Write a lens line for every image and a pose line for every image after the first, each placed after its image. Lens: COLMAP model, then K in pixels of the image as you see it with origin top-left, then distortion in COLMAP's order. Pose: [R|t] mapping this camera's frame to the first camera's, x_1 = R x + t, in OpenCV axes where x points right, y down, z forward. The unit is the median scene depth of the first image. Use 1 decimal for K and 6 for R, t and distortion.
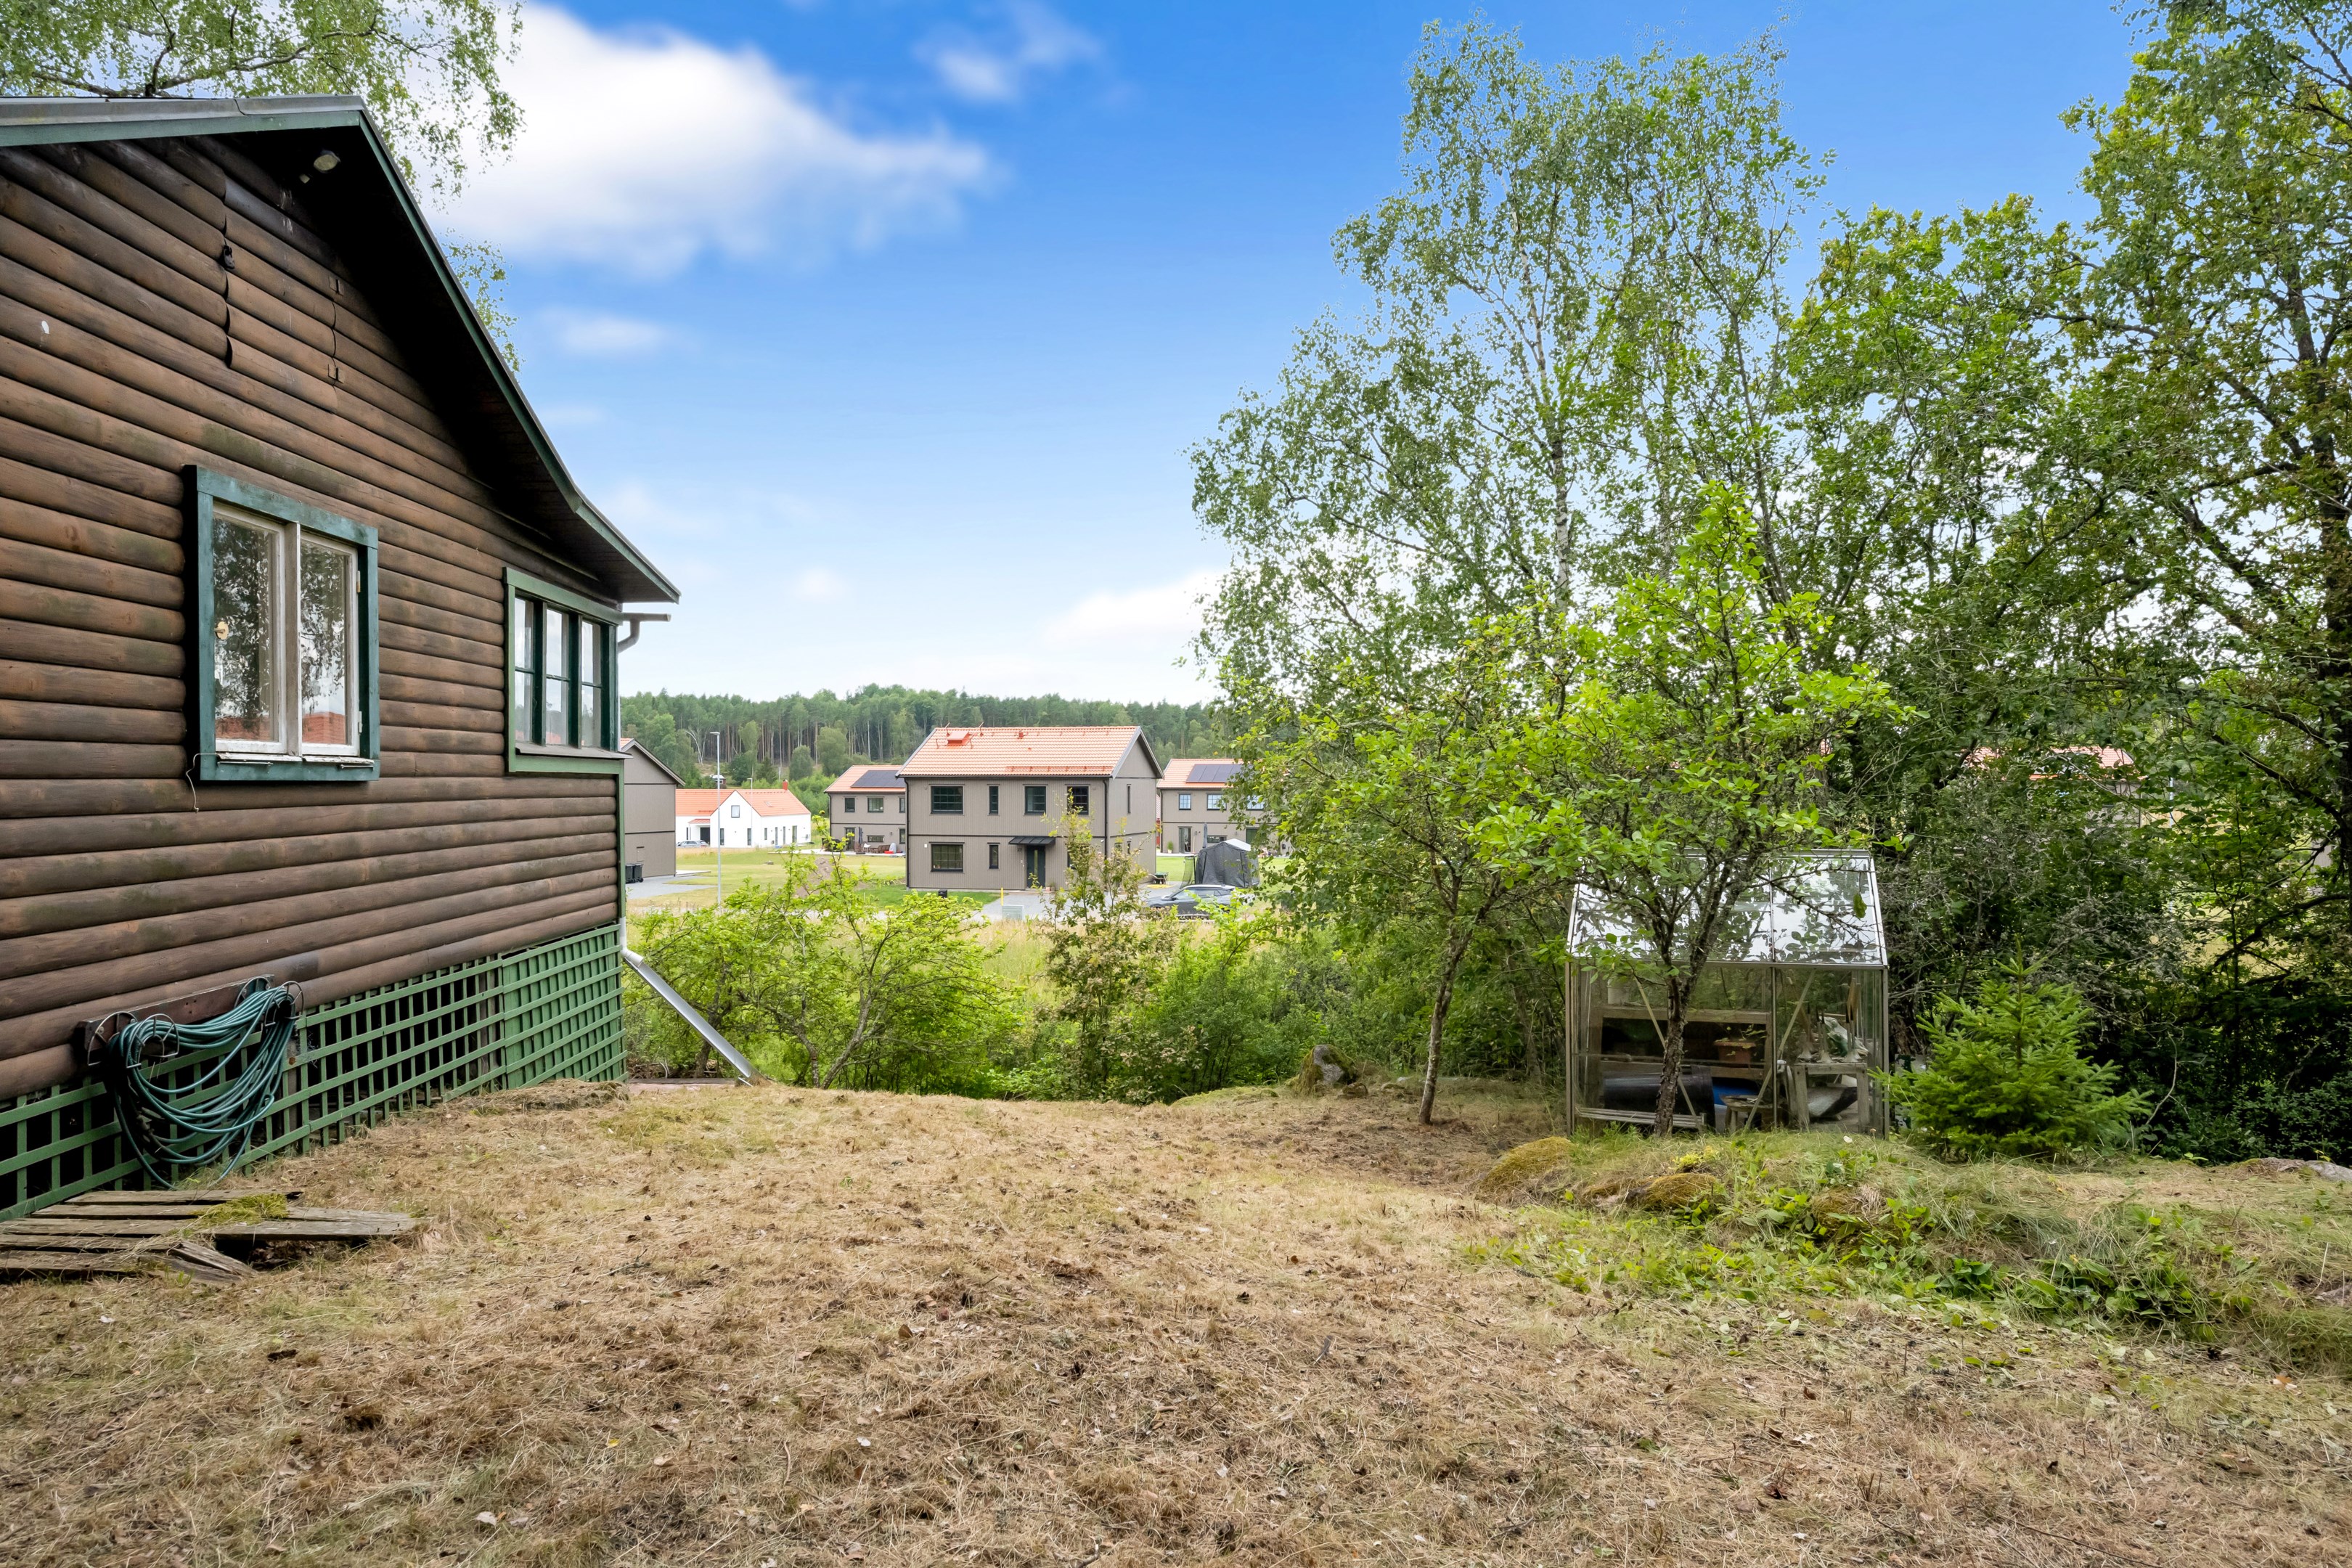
lens RADIAL K [[1480.6, 0, 1173.3], [0, 1480.6, 794.1], [0, 0, 1]] dist [-0.001916, -0.000234]
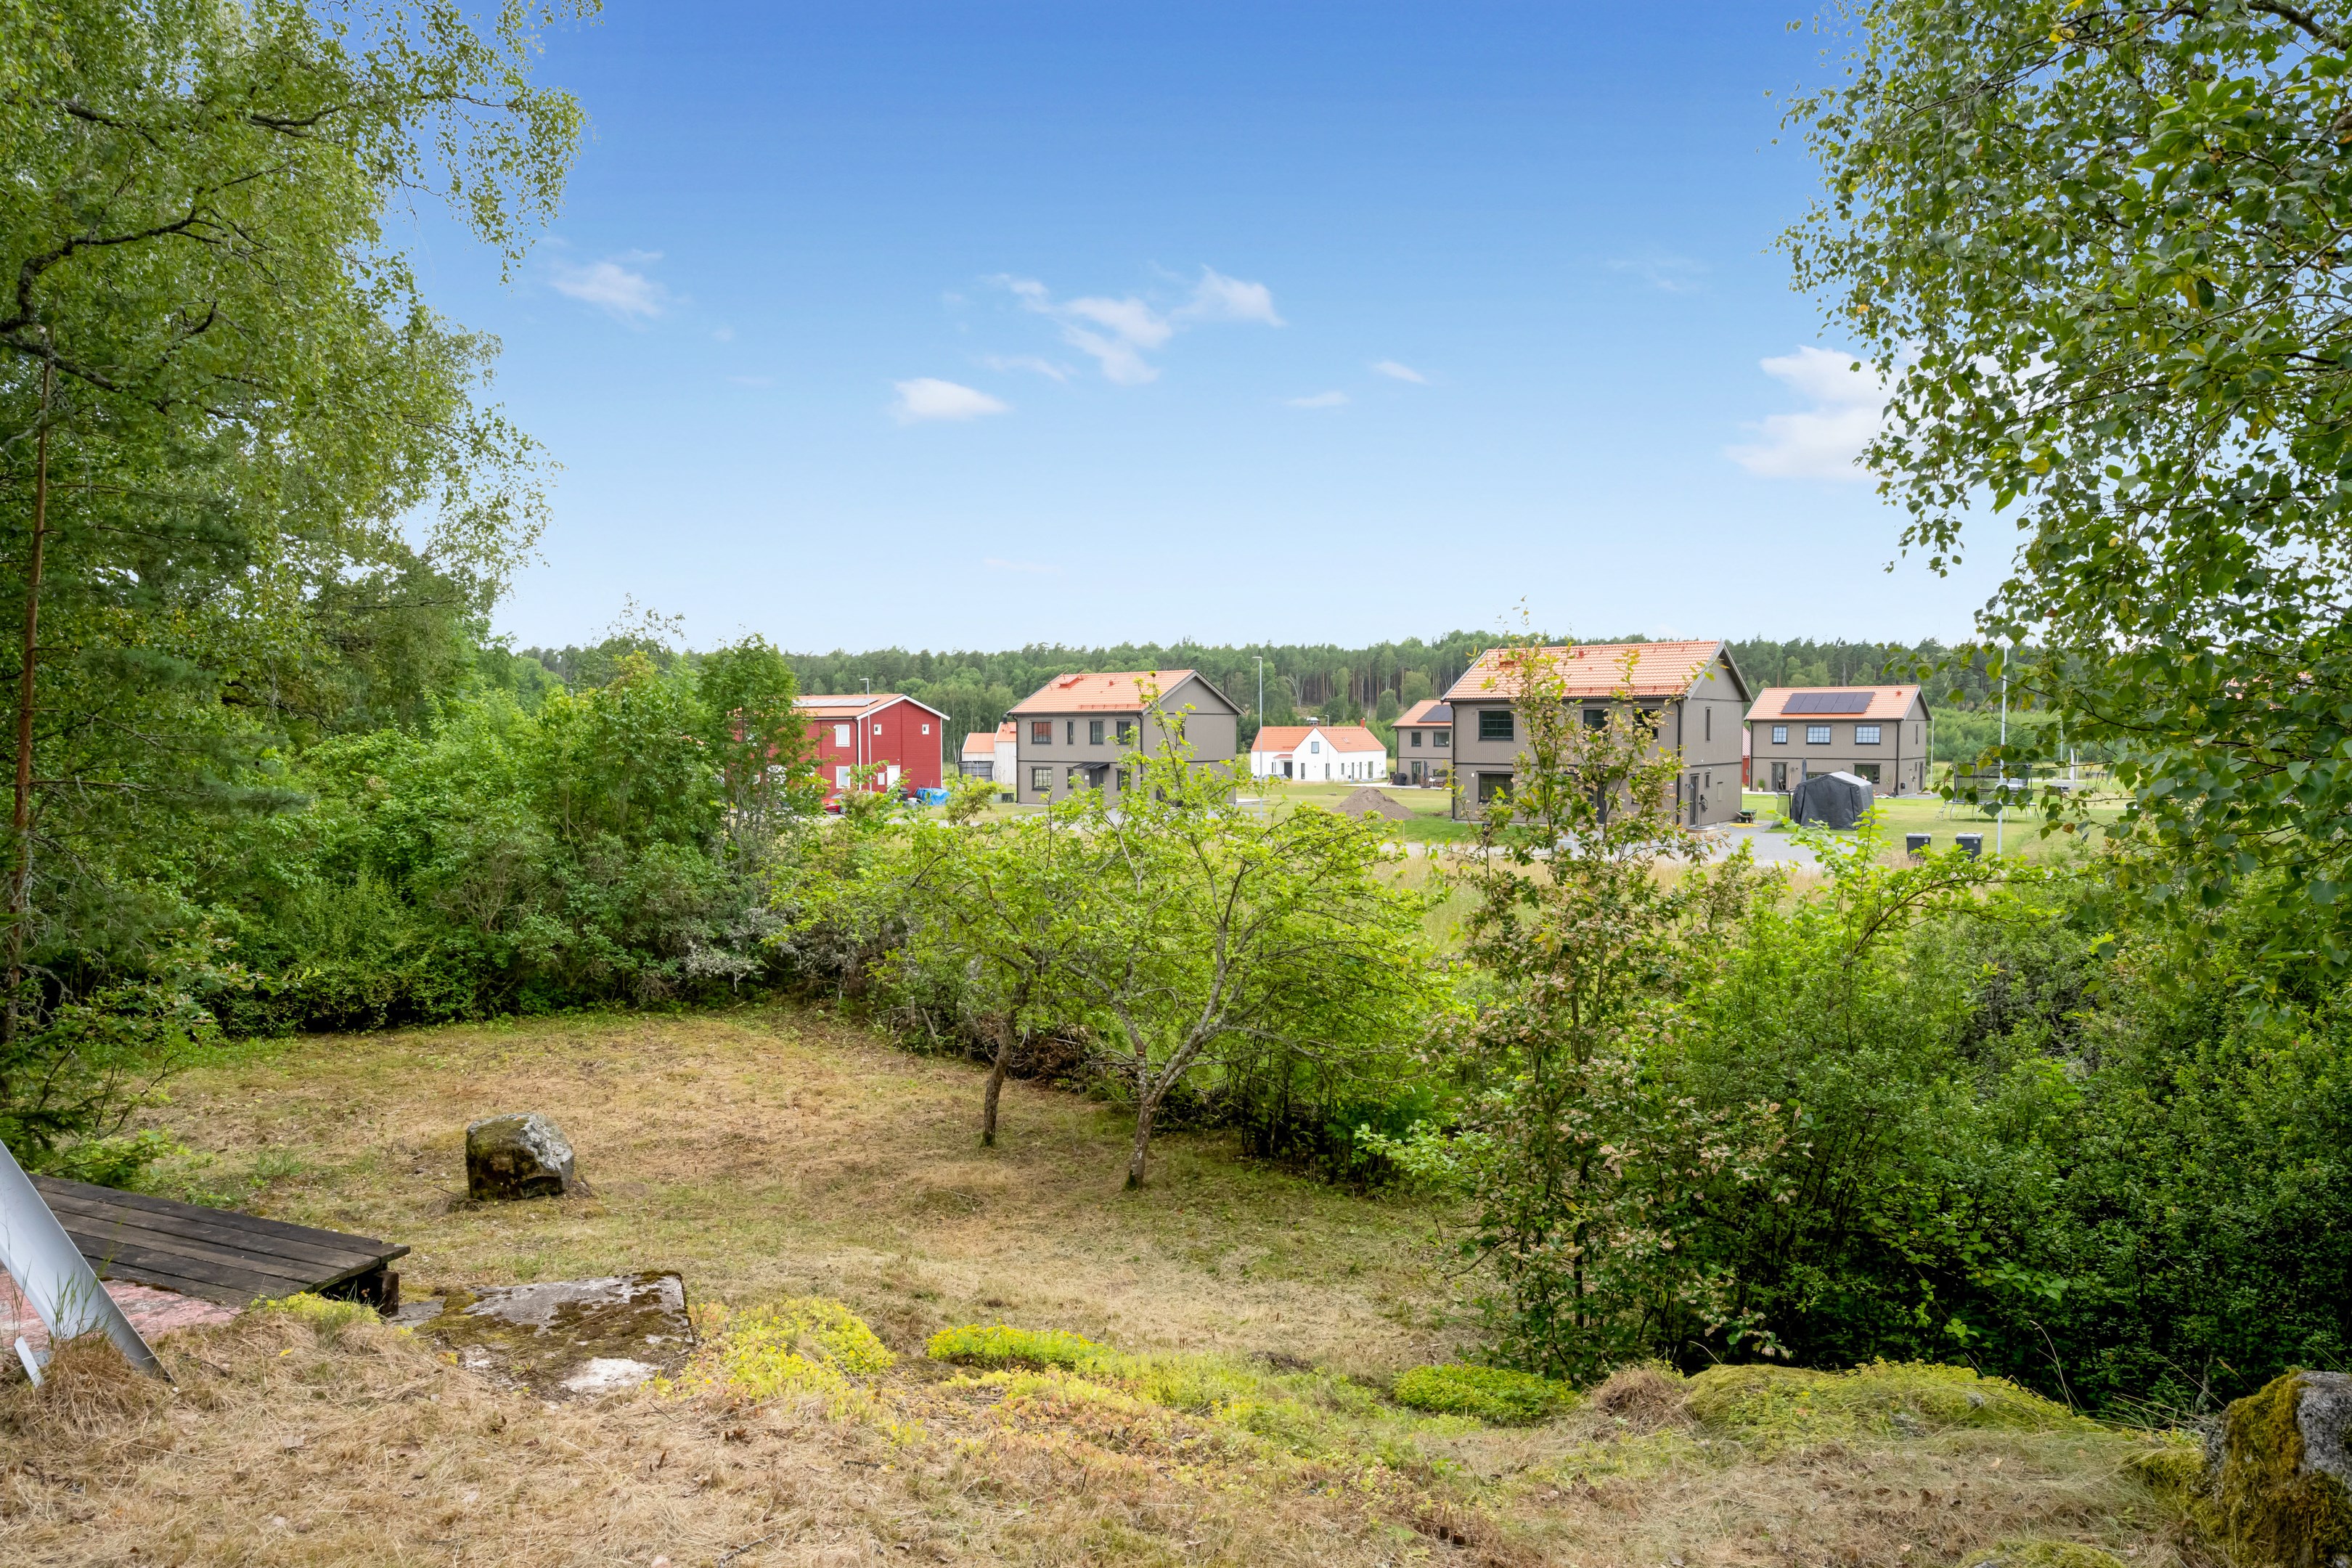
lens RADIAL K [[1403.5, 0, 1178.9], [0, 1403.5, 775.8], [0, 0, 1]] dist [0.024559, 0.000149]
pose [[0.922798, 0.011557, -0.385111, 0.001970], [-0.000549, 0.999588, 0.028682, 0.009348], [0.385284, -0.026256, 0.922425, 0.106276]]
